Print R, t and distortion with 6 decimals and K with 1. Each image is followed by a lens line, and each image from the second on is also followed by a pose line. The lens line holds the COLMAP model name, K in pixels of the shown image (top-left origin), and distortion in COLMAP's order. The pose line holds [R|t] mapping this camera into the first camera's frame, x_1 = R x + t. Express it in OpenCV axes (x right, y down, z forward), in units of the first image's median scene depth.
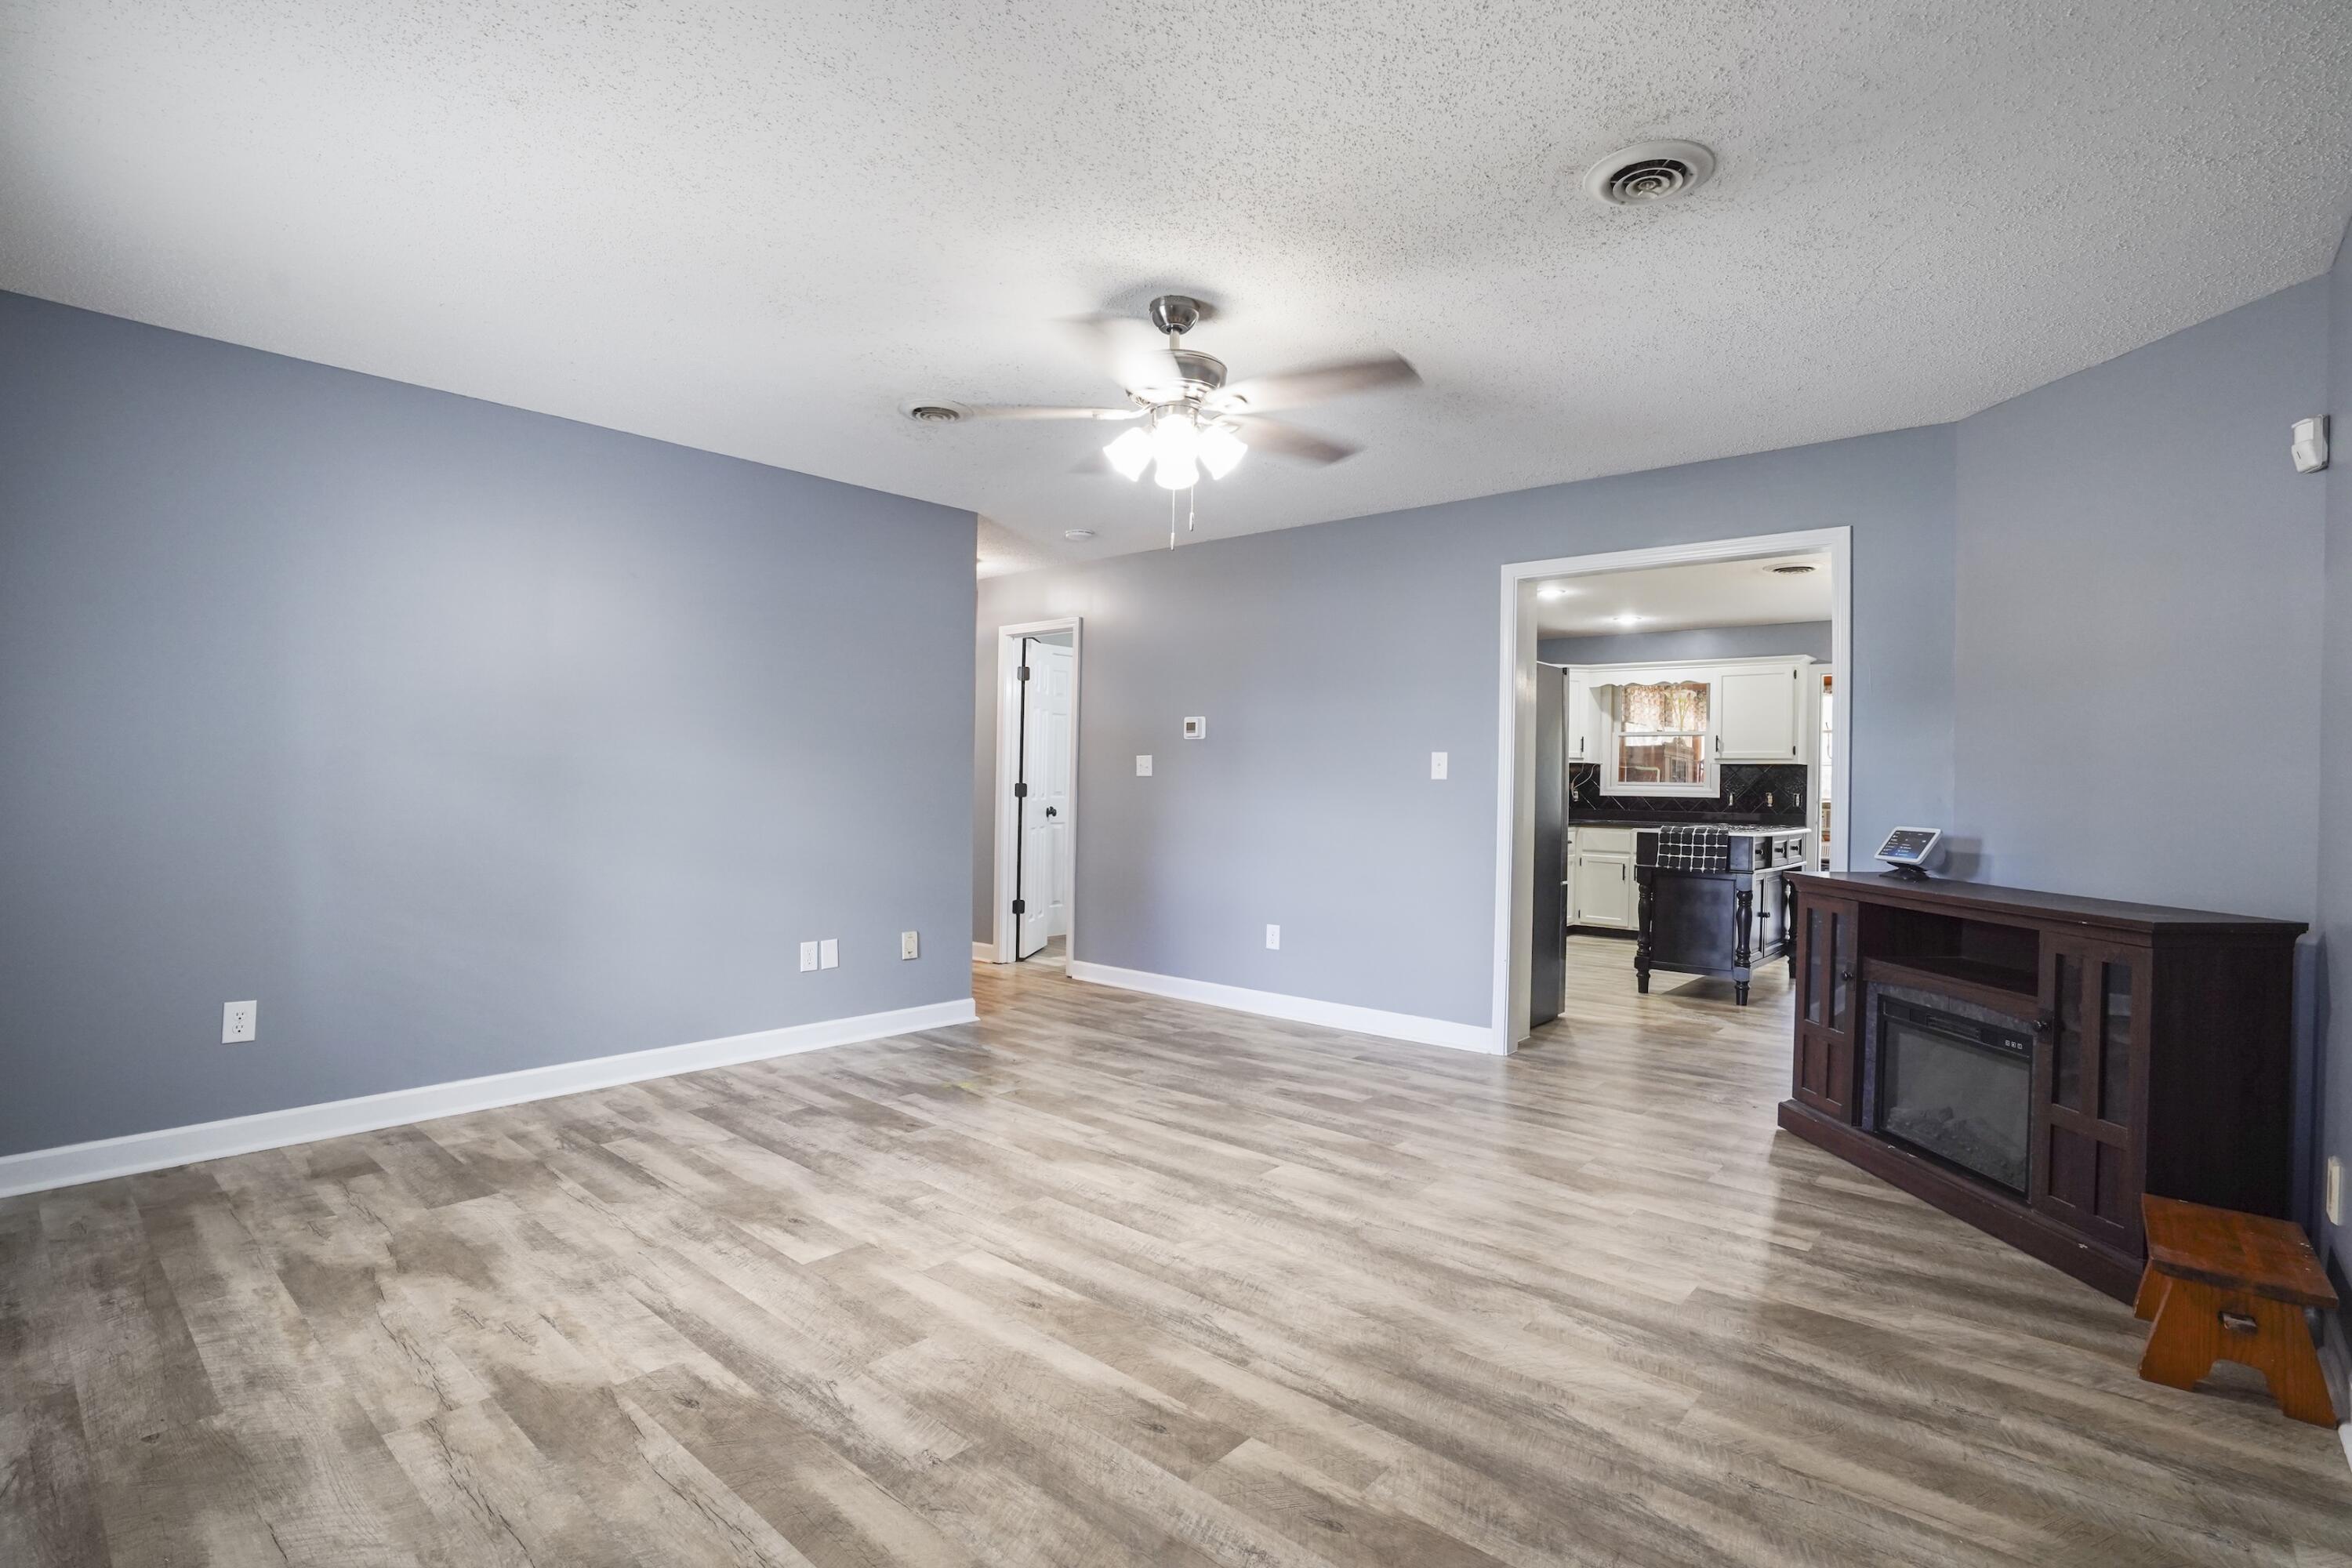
lens RADIAL K [[1085.6, 0, 1176.0], [0, 1085.6, 784.0], [0, 0, 1]] dist [-0.062503, 0.024357]
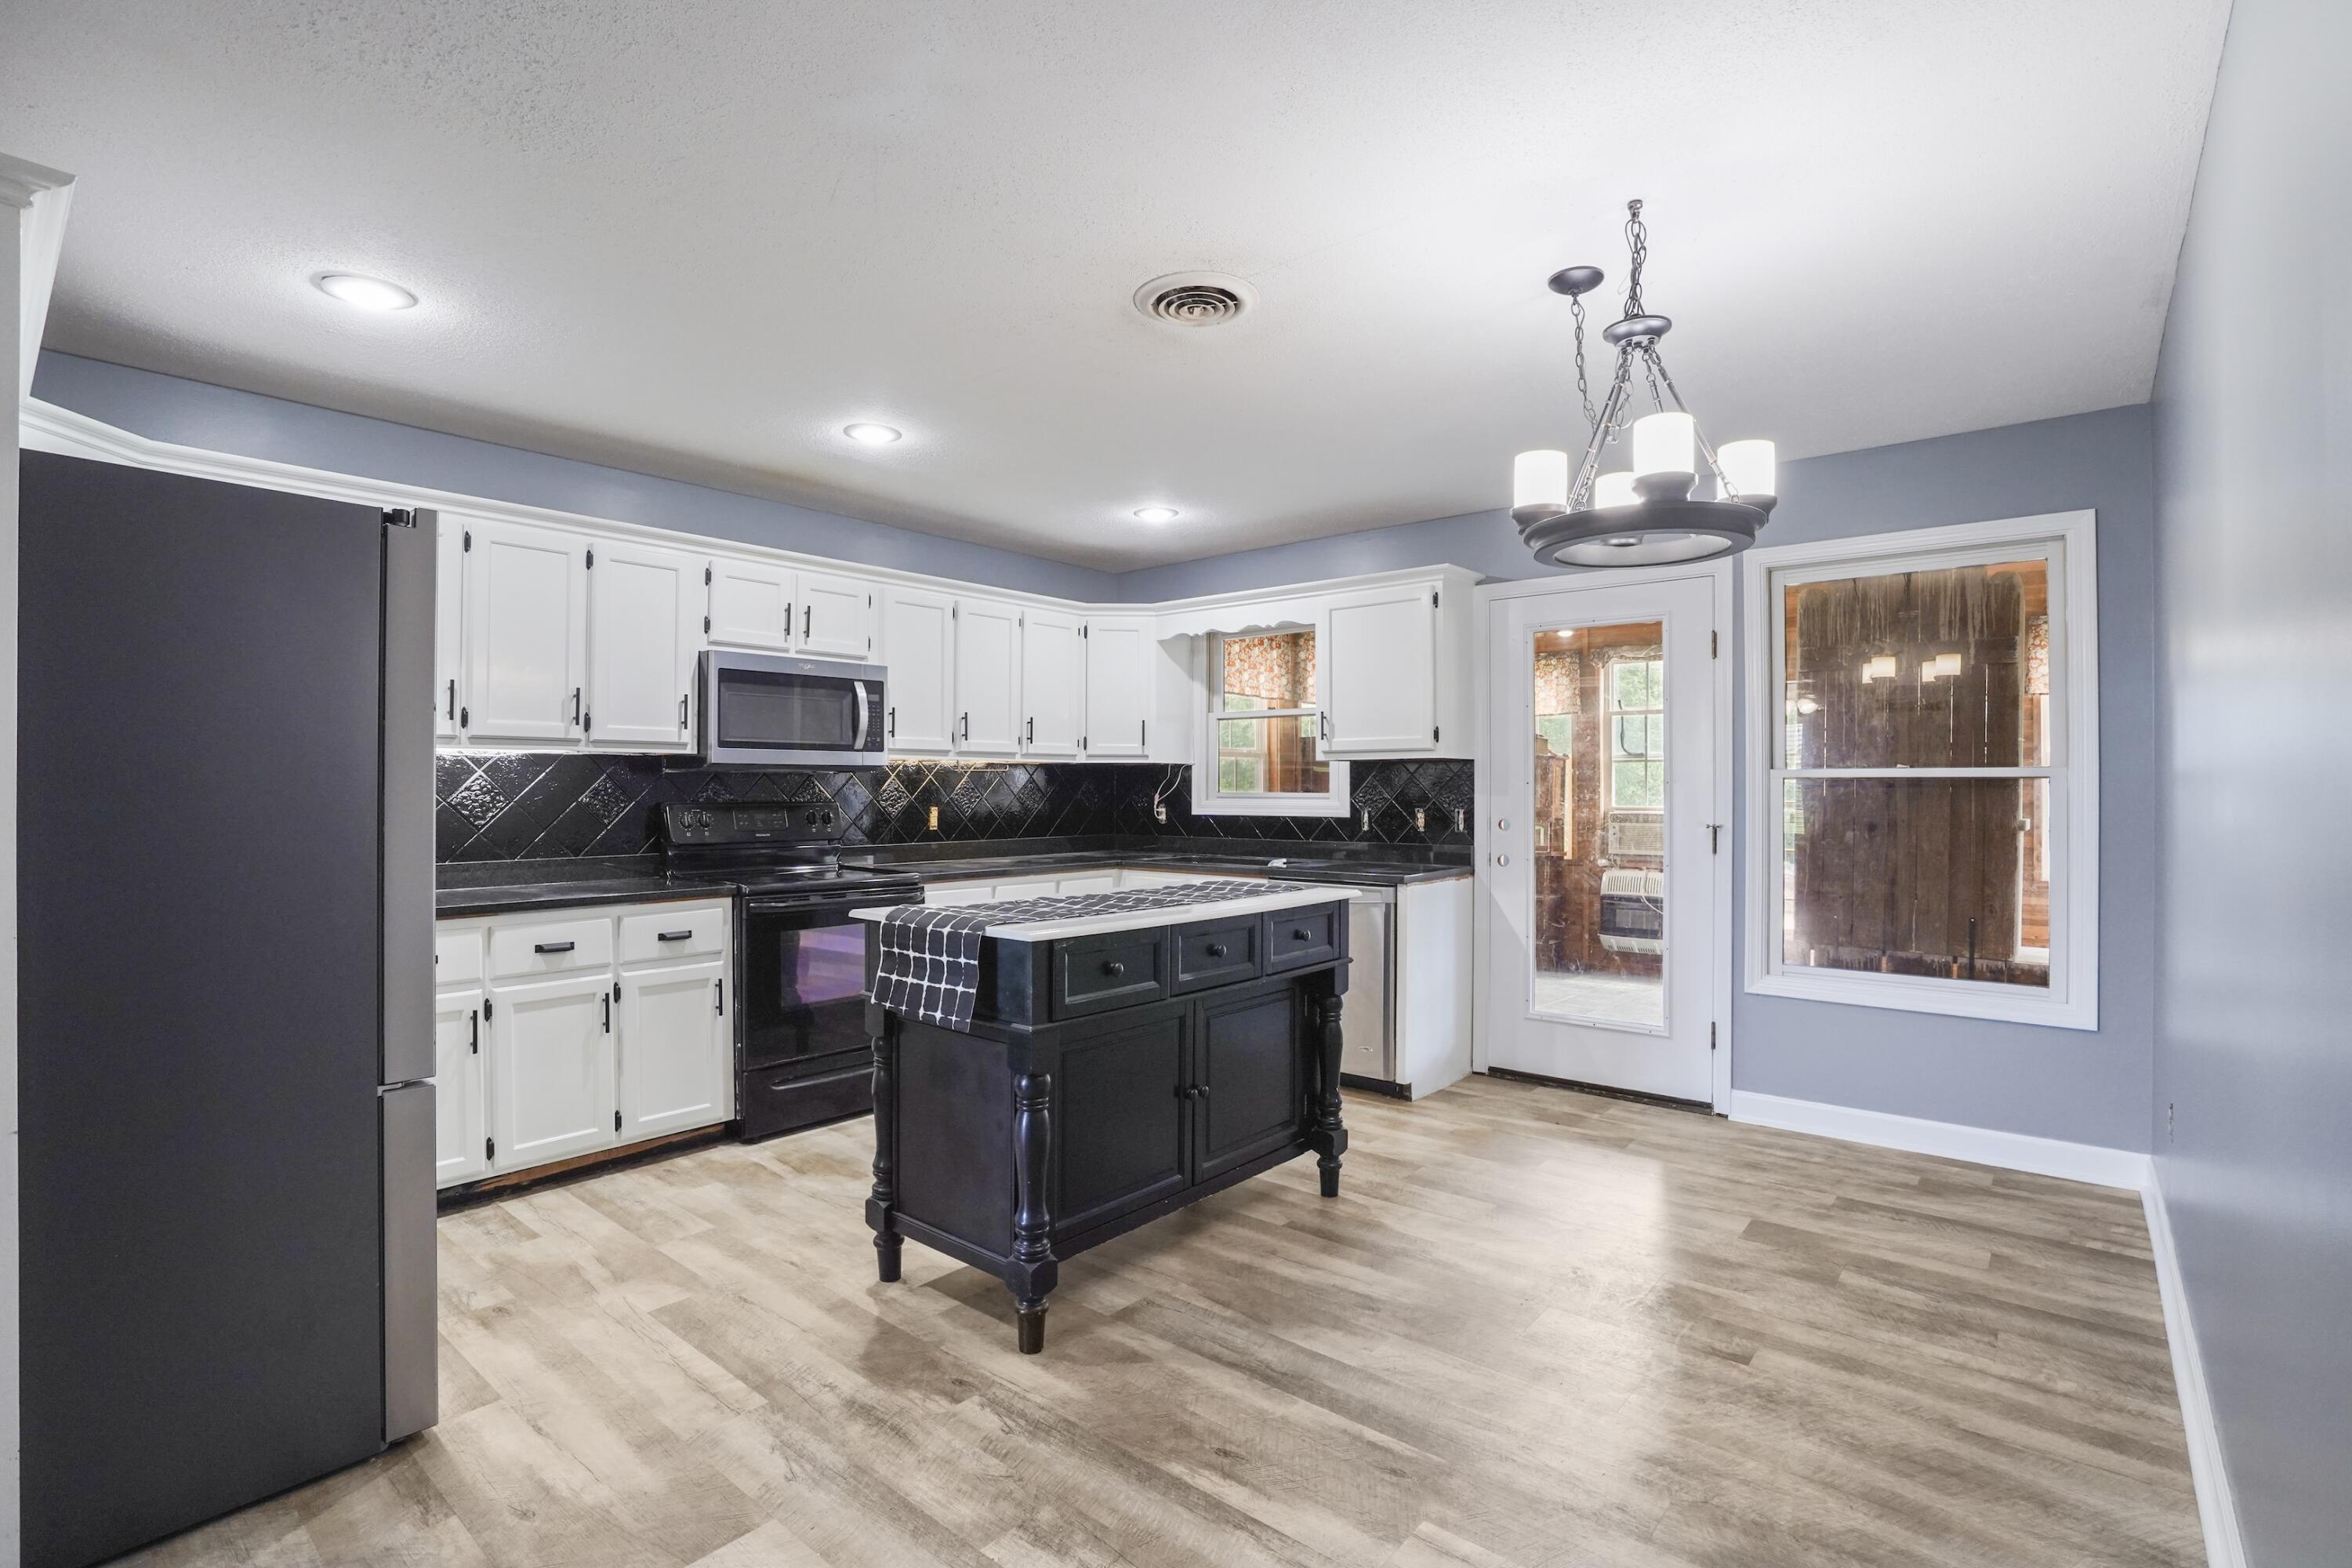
lens RADIAL K [[1085.6, 0, 1176.0], [0, 1085.6, 784.0], [0, 0, 1]] dist [-0.062503, 0.024357]
pose [[0.999398, -0.017183, 0.030131, 0.120904], [0.017382, 0.999829, -0.006358, -0.001078], [-0.030017, 0.006878, 0.999526, 0.123234]]
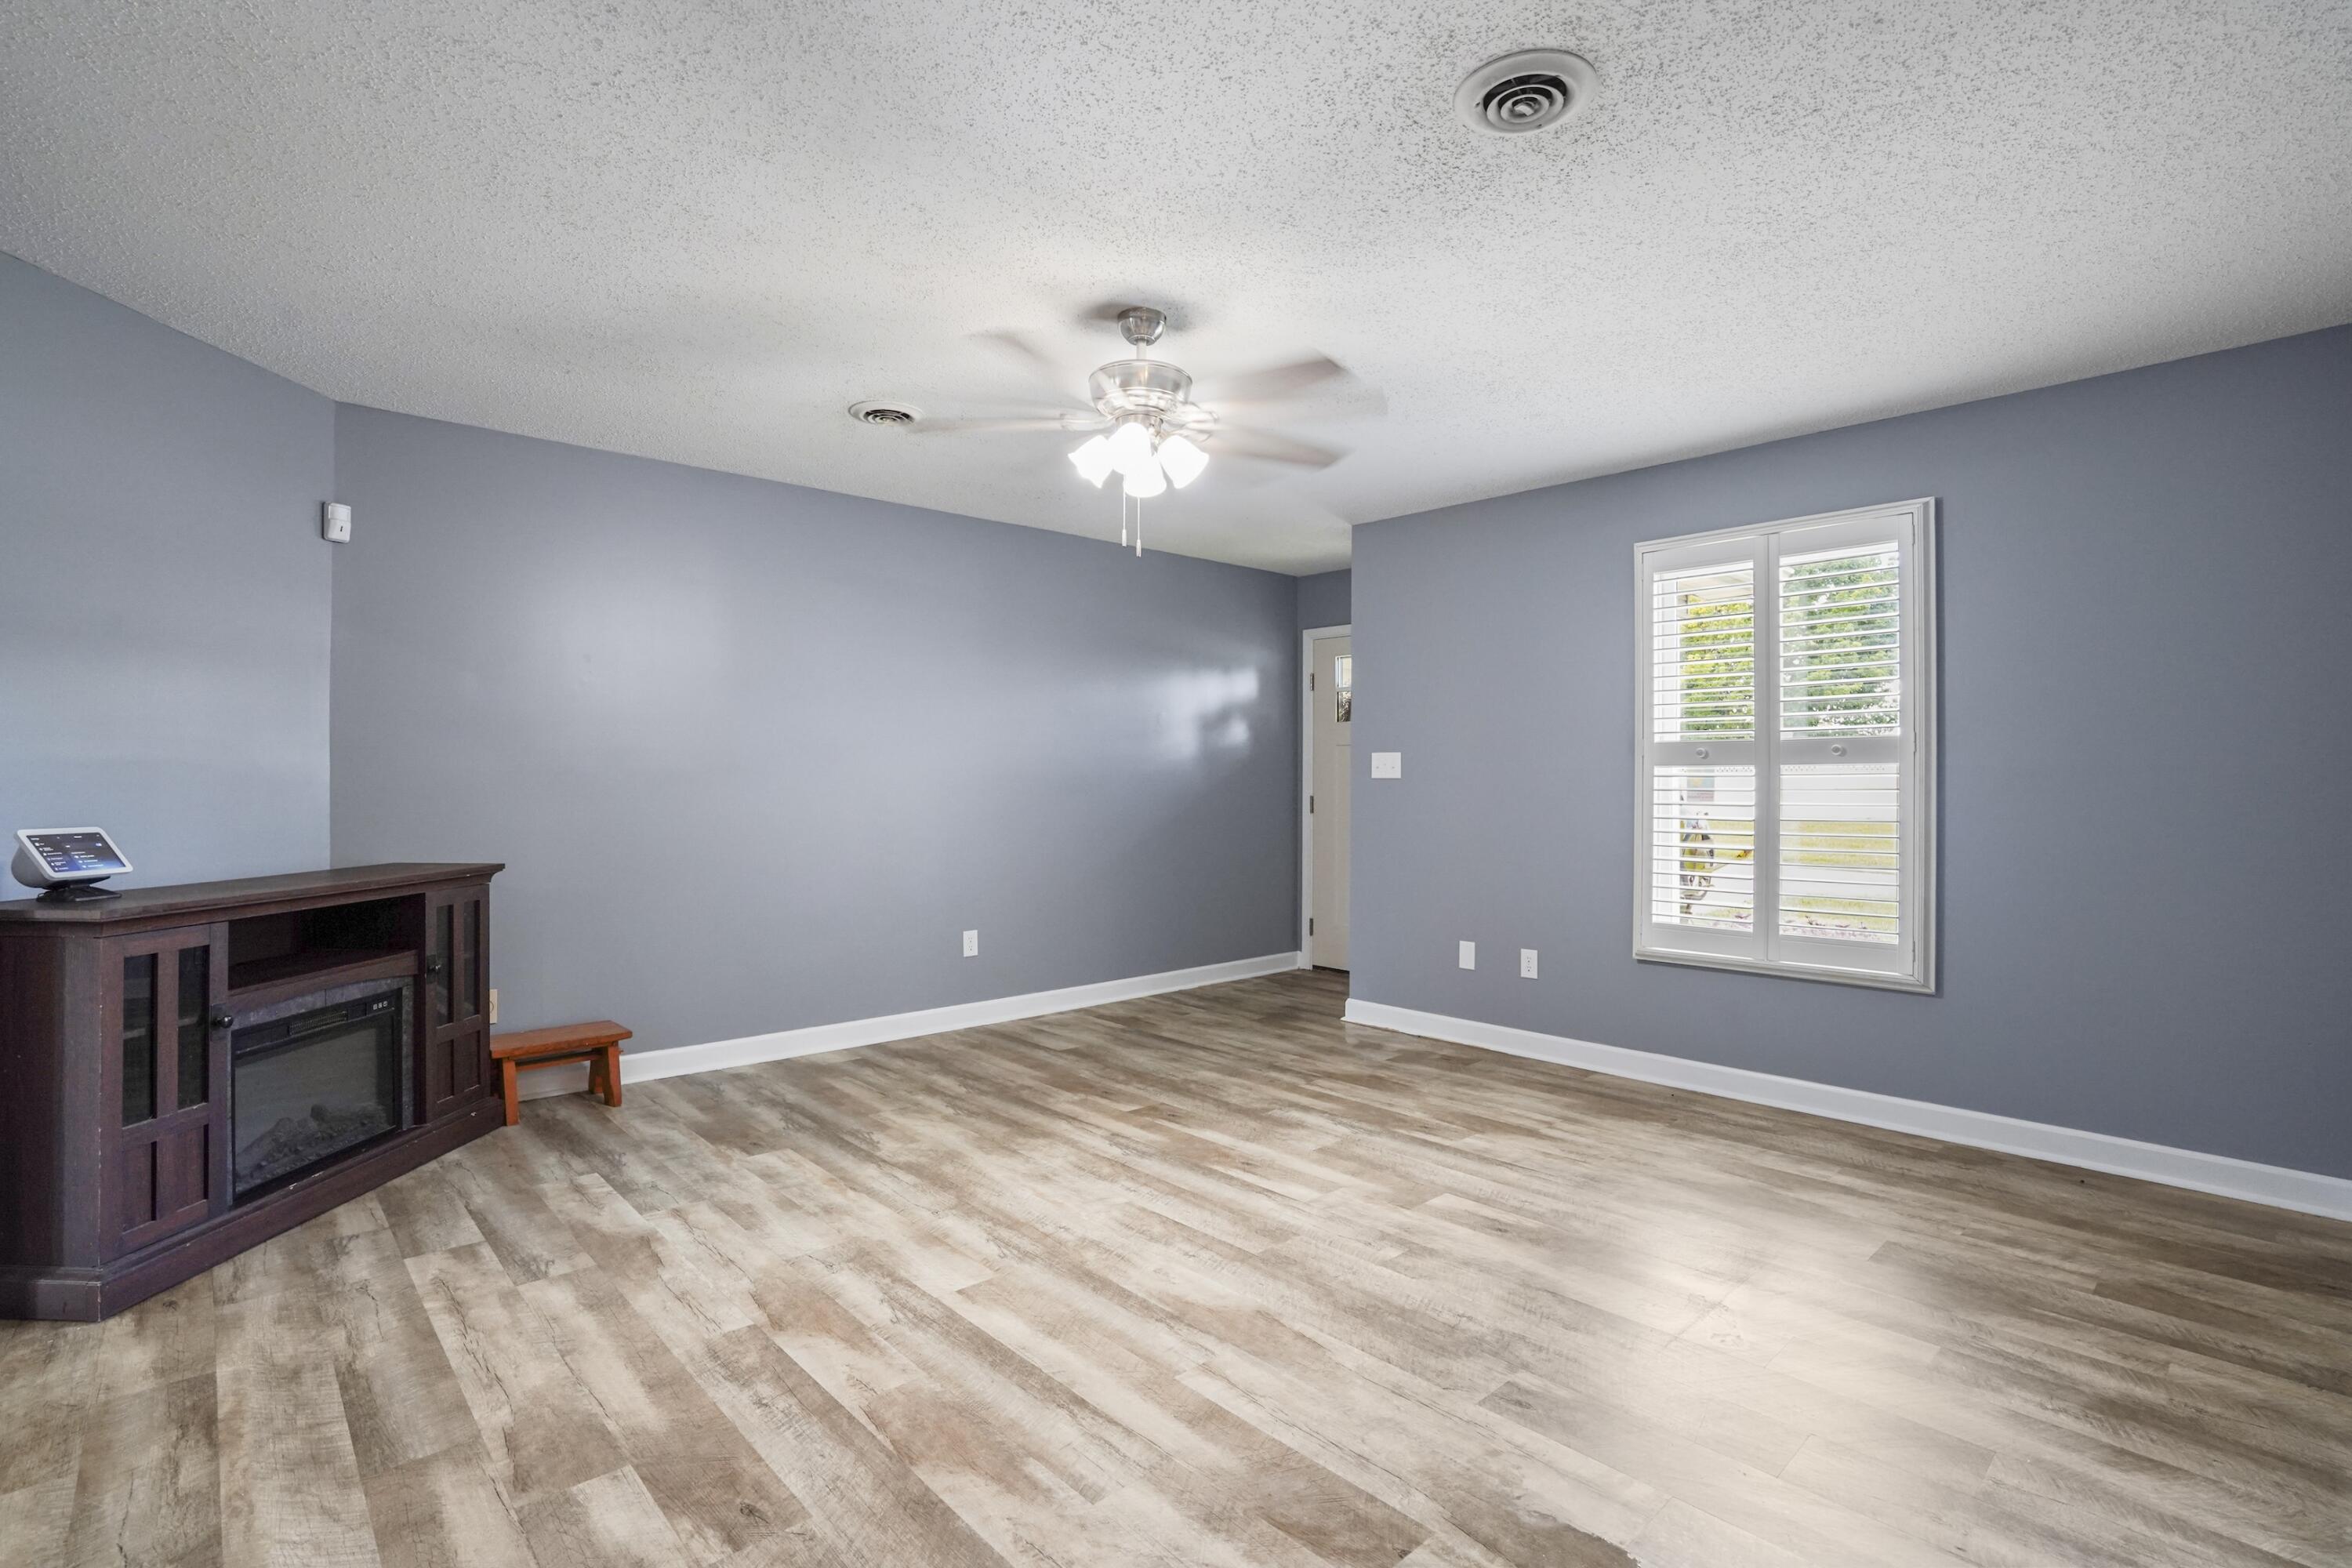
lens RADIAL K [[1085.6, 0, 1176.0], [0, 1085.6, 784.0], [0, 0, 1]] dist [-0.062503, 0.024357]
pose [[-0.994113, -0.021027, 0.106292, -0.187174], [-0.020126, 0.999752, 0.009546, -0.015924], [-0.106466, 0.007350, -0.994289, 2.498670]]
